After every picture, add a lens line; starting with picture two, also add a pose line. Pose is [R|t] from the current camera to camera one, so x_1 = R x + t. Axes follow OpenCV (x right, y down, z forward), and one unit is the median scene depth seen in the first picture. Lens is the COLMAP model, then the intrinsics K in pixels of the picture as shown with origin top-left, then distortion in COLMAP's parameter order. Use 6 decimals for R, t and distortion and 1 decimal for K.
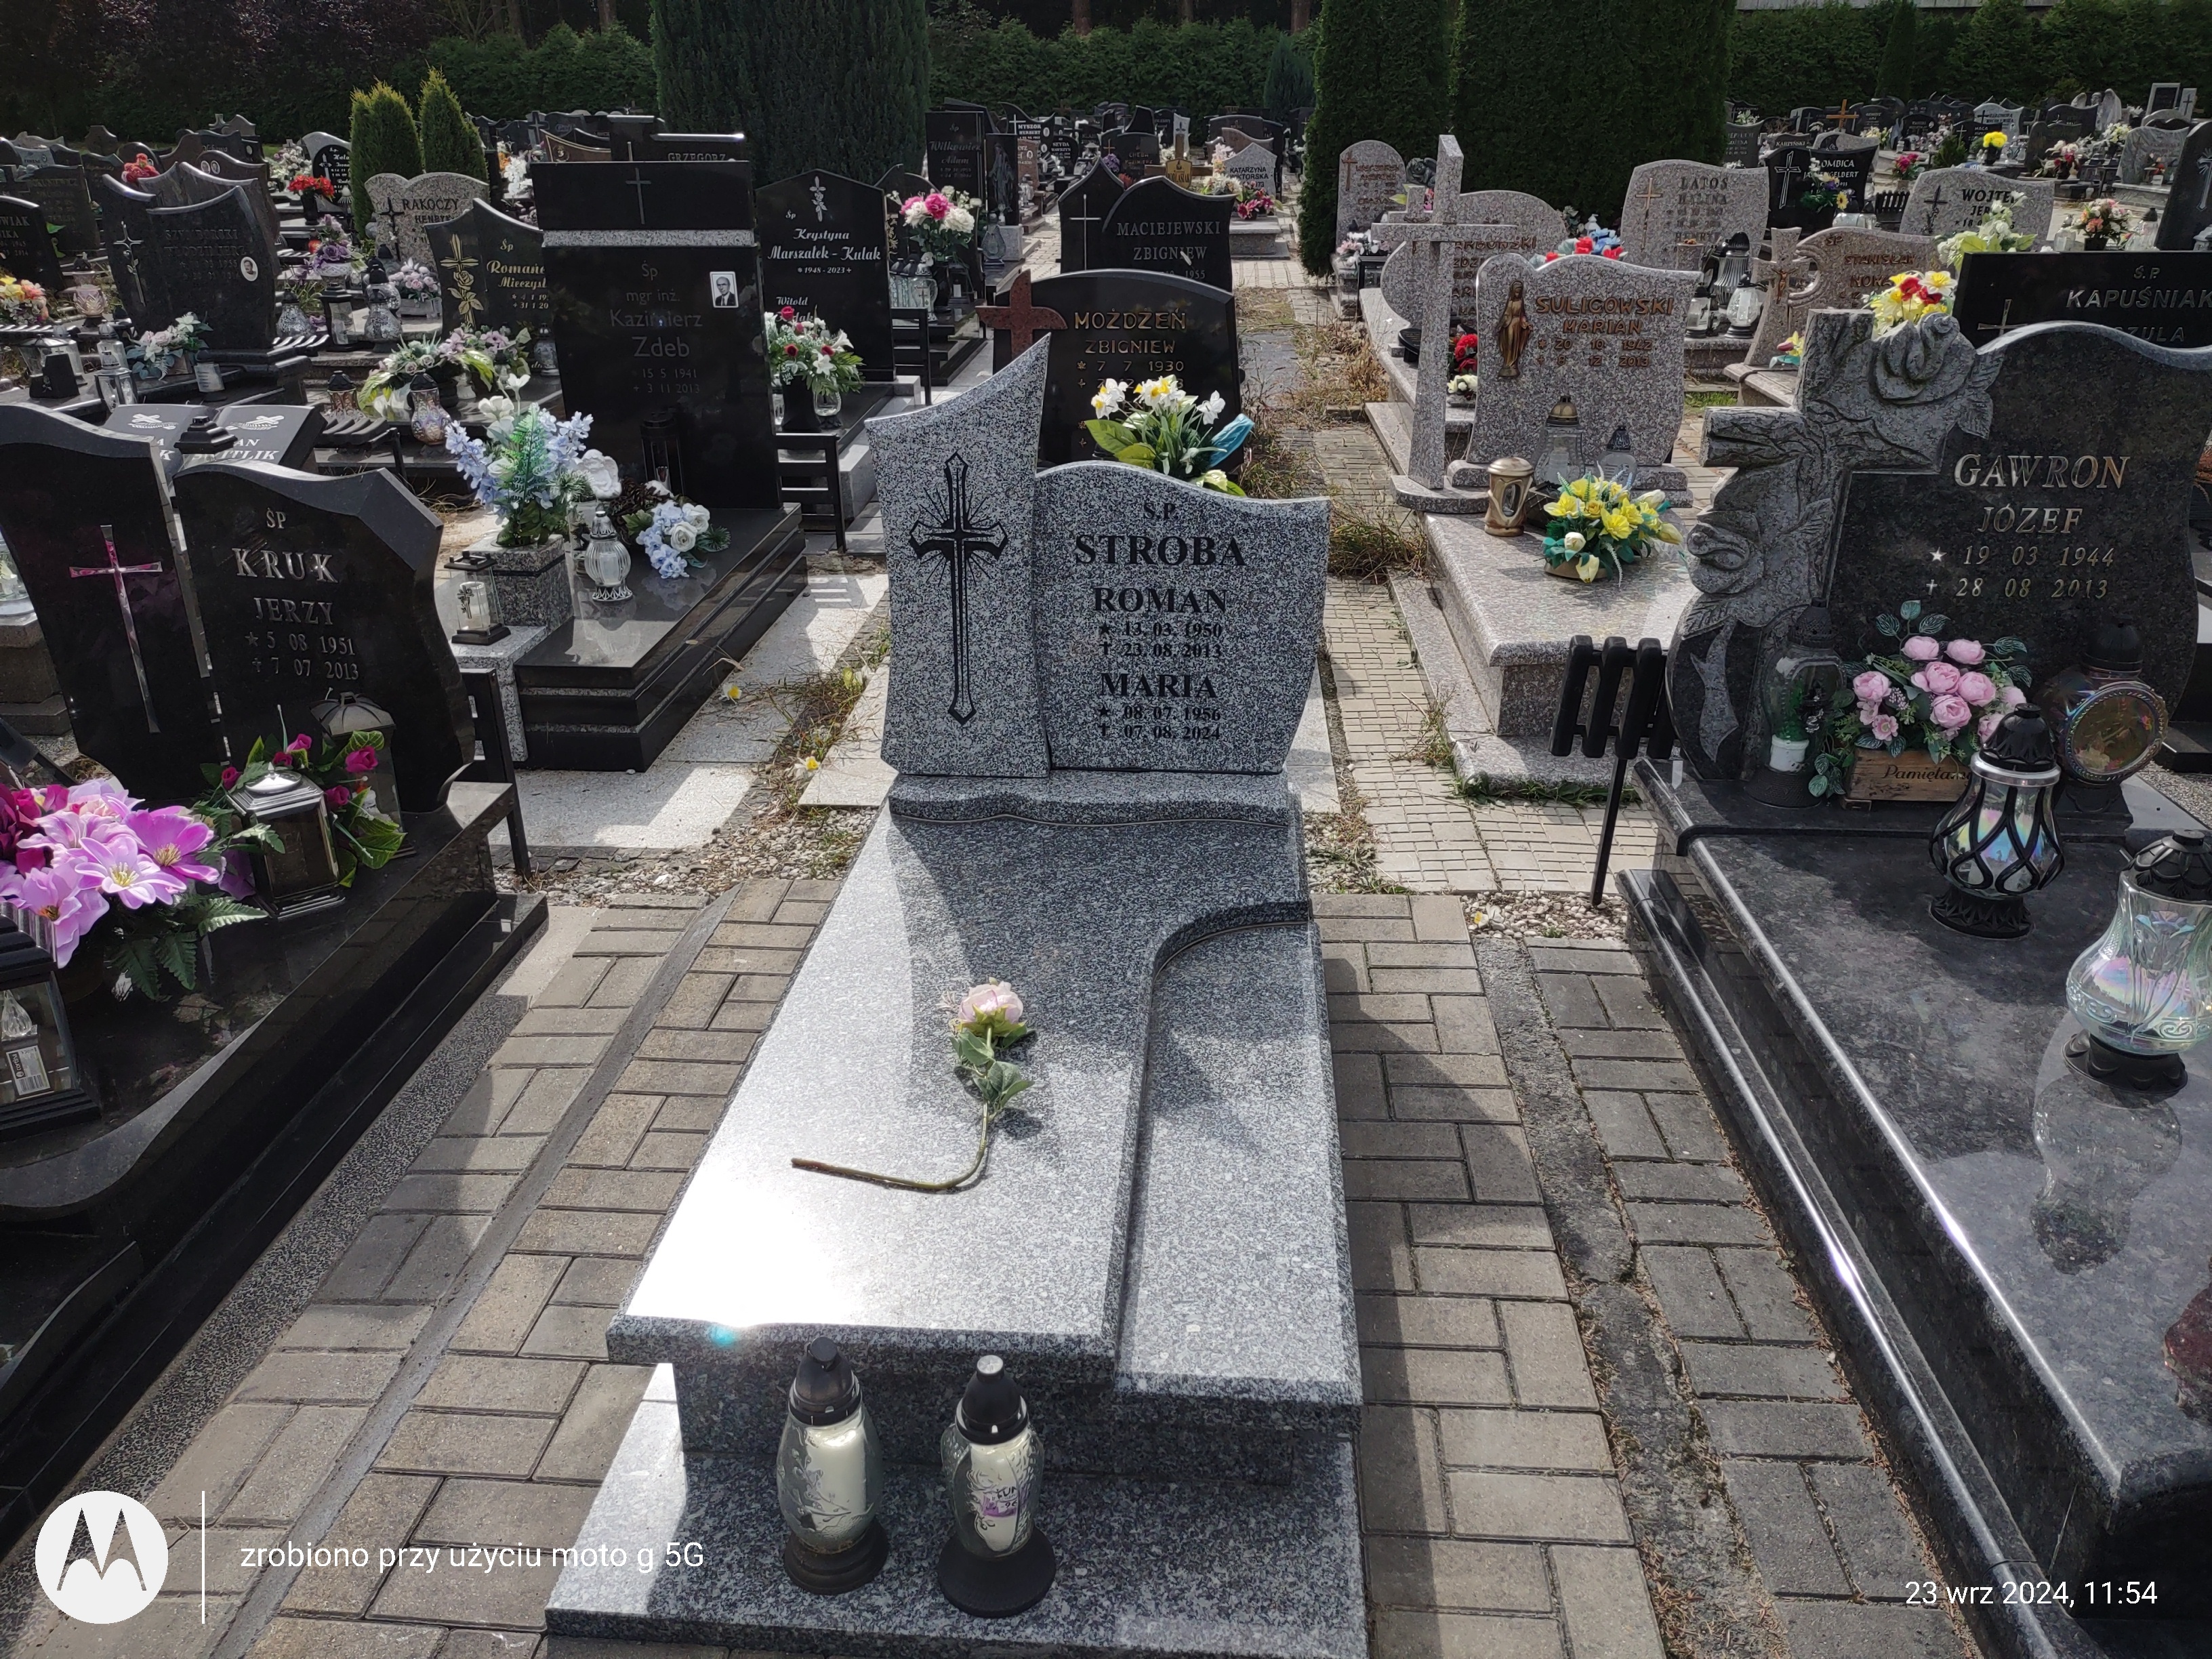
lens RADIAL K [[1679.0, 0, 1102.8], [0, 1679.0, 839.6], [0, 0, 1]] dist [0.113102, -0.212173]
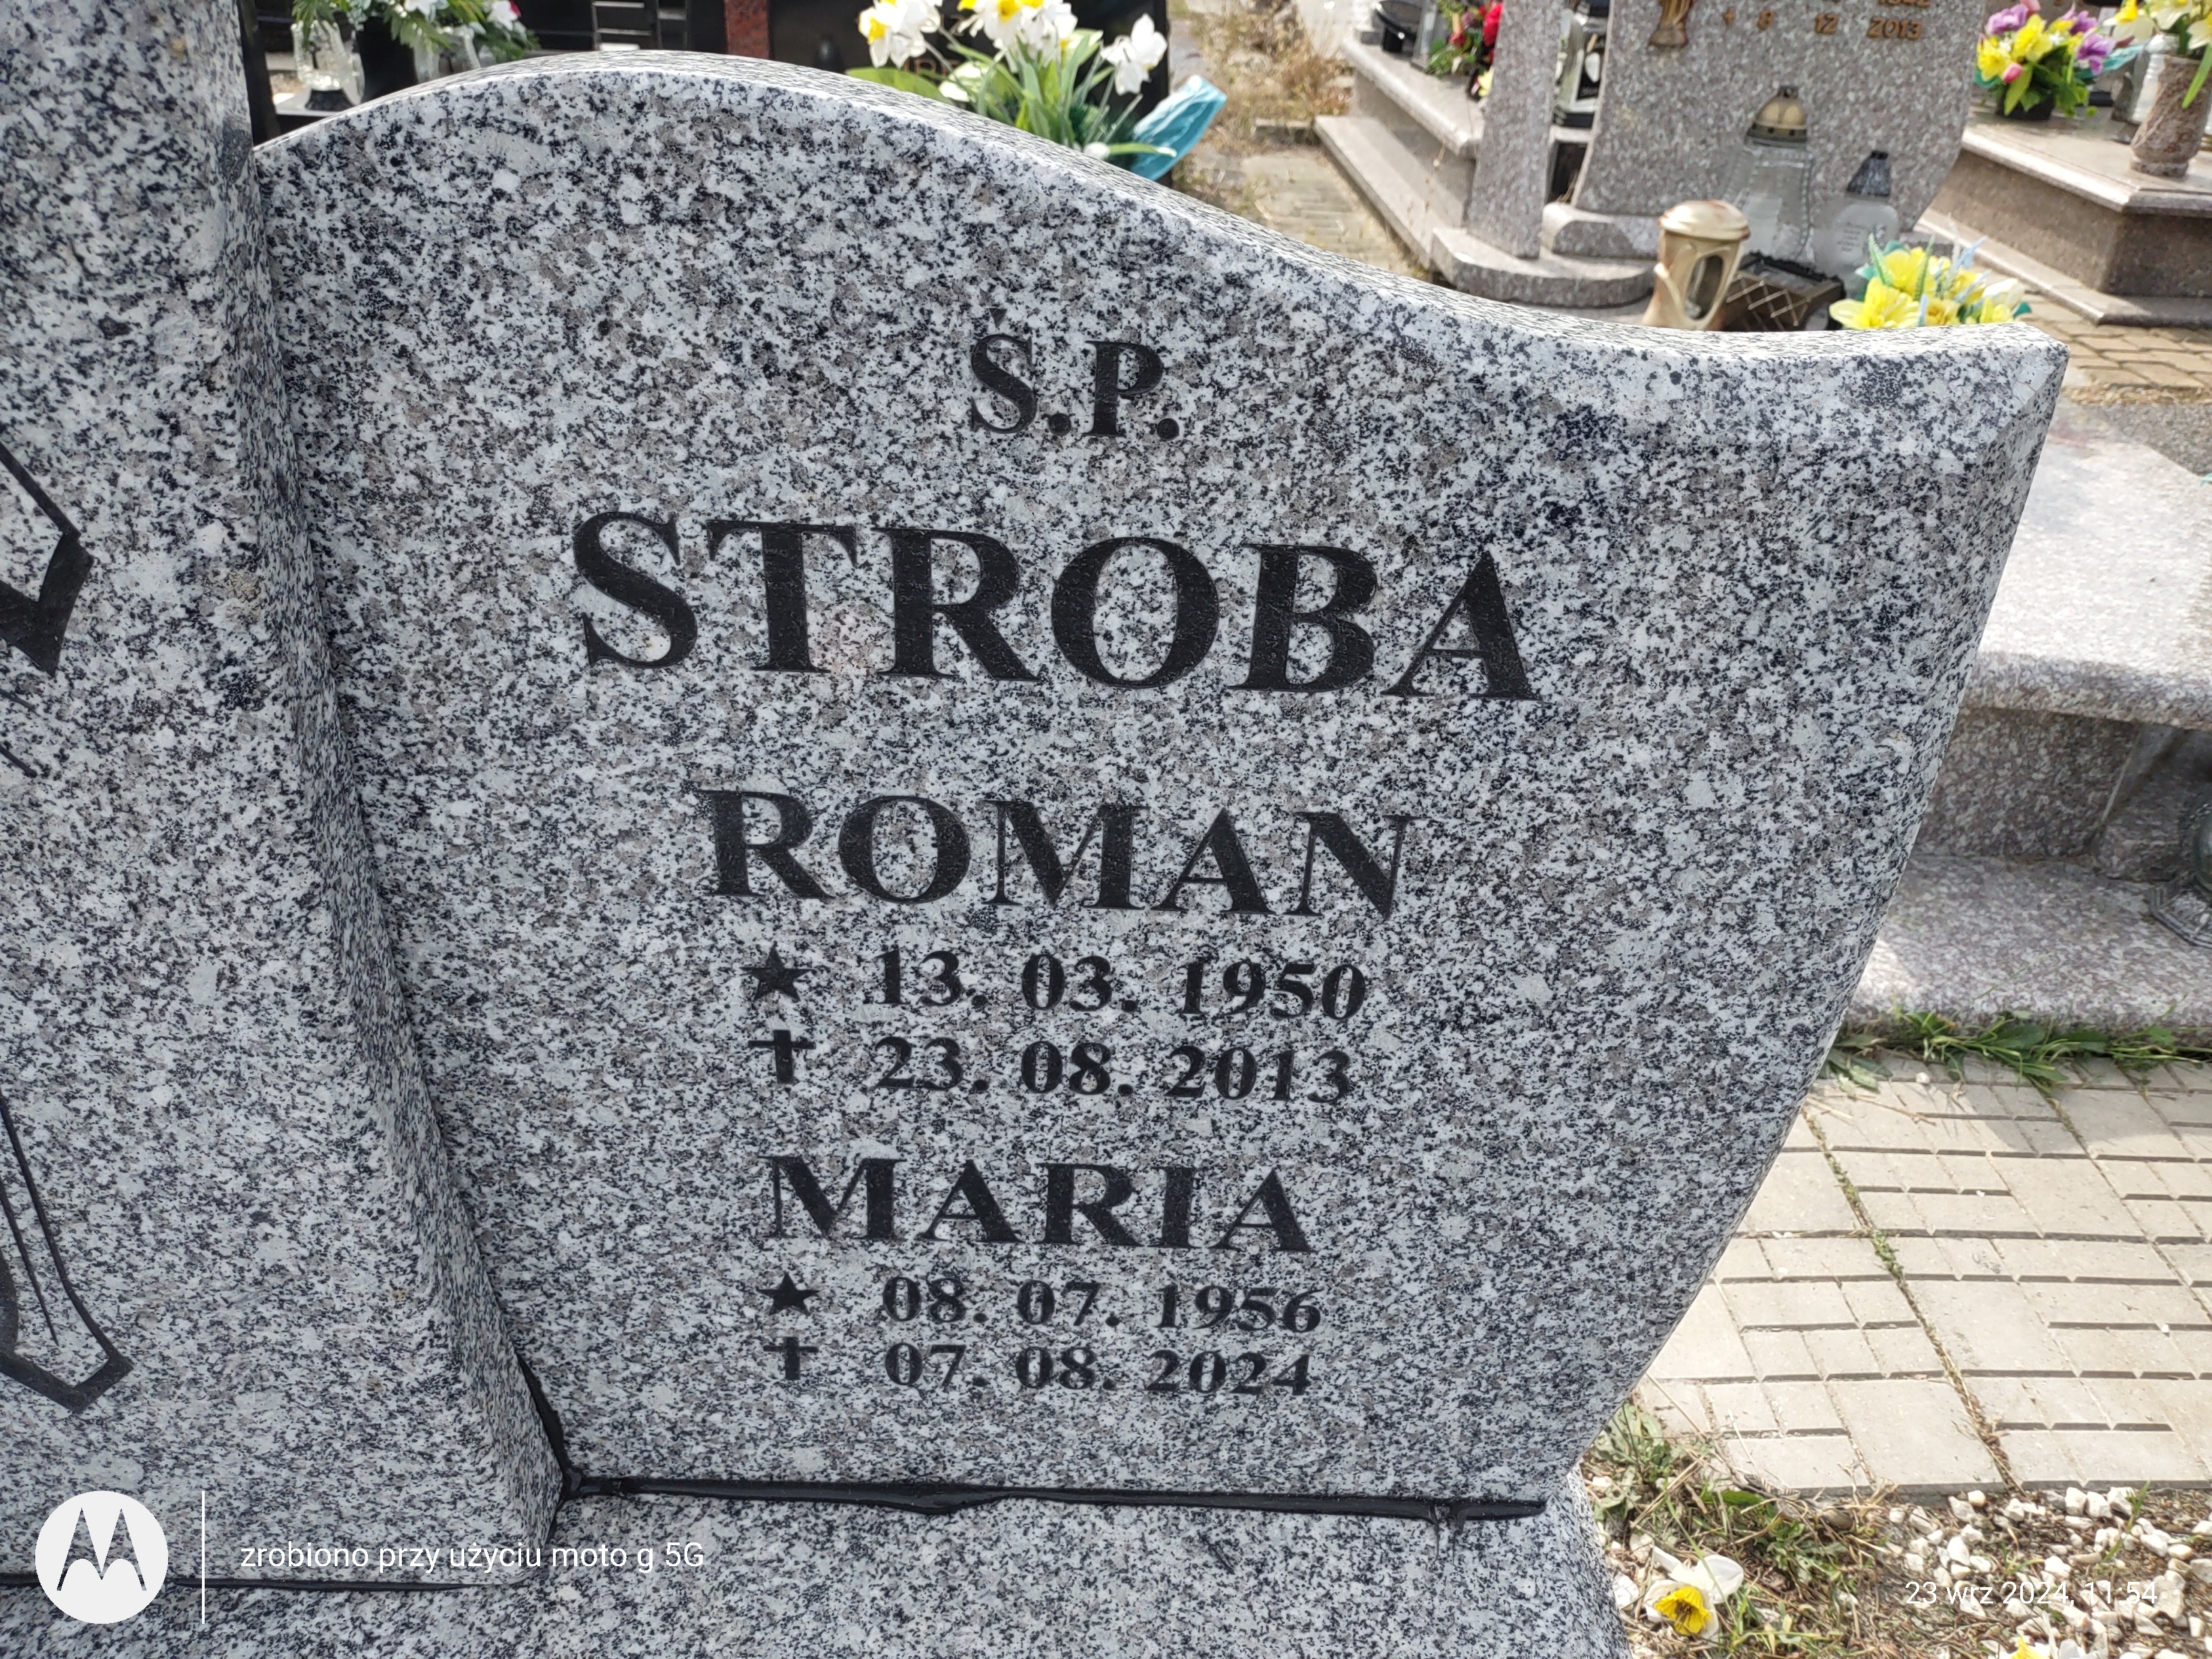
lens RADIAL K [[1679.0, 0, 1102.8], [0, 1679.0, 839.6], [0, 0, 1]] dist [0.113102, -0.212173]
pose [[0.995599, -0.000093, 0.093716, 0.021038], [-0.012513, 0.990914, 0.133911, -0.168584], [-0.092877, -0.134494, 0.986552, 0.808238]]
